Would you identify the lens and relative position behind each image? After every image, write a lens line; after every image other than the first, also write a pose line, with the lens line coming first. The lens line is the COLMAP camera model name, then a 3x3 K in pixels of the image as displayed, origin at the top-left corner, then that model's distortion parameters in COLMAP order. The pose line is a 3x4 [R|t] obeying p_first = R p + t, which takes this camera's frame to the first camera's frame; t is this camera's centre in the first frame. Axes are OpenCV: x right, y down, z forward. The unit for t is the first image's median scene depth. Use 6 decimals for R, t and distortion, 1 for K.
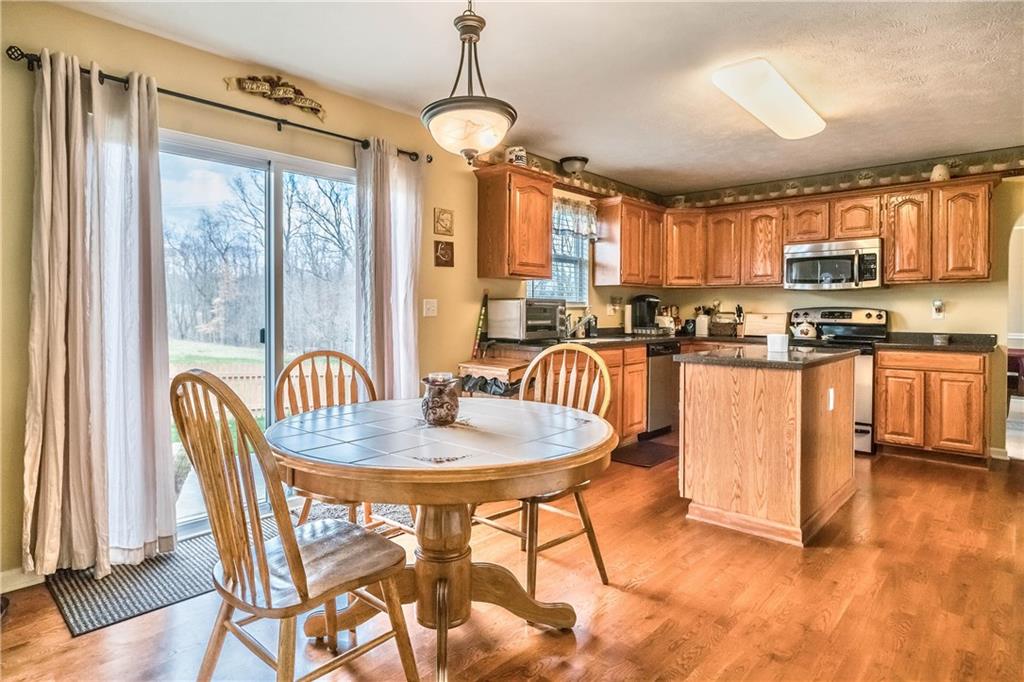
lens RADIAL K [[553.1, 0, 513.3], [0, 553.1, 318.8], [0, 0, 1]] dist [-0.000248, 0.000000]
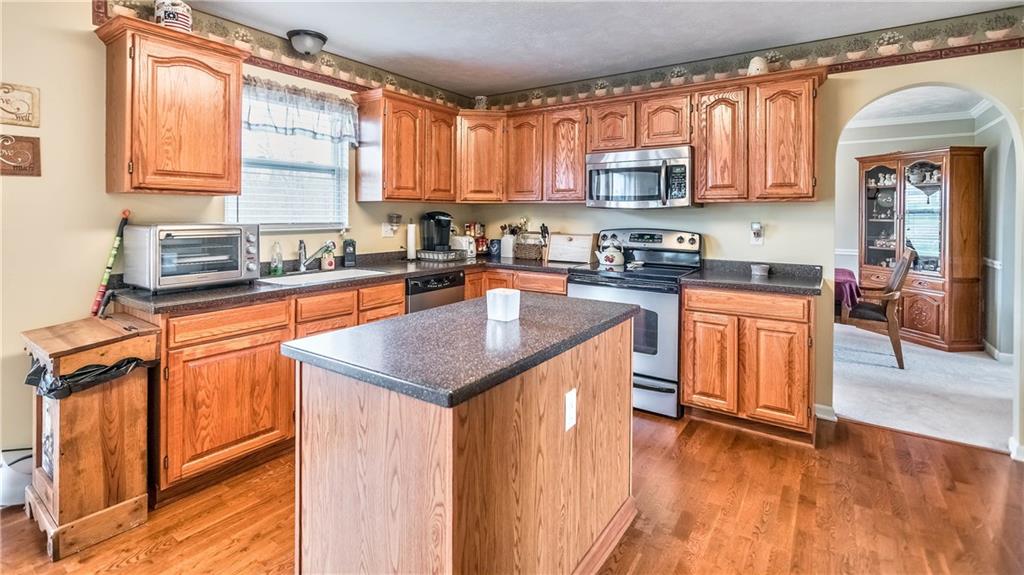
lens RADIAL K [[477.7, 0, 481.7], [0, 477.7, 218.6], [0, 0, 1]] dist [-0.001547, 0.000062]
pose [[0.994157, 0.001020, 0.107935, 0.274402], [-0.000366, 0.999981, -0.006073, -0.033913], [-0.107939, 0.005998, 0.994139, 0.325364]]
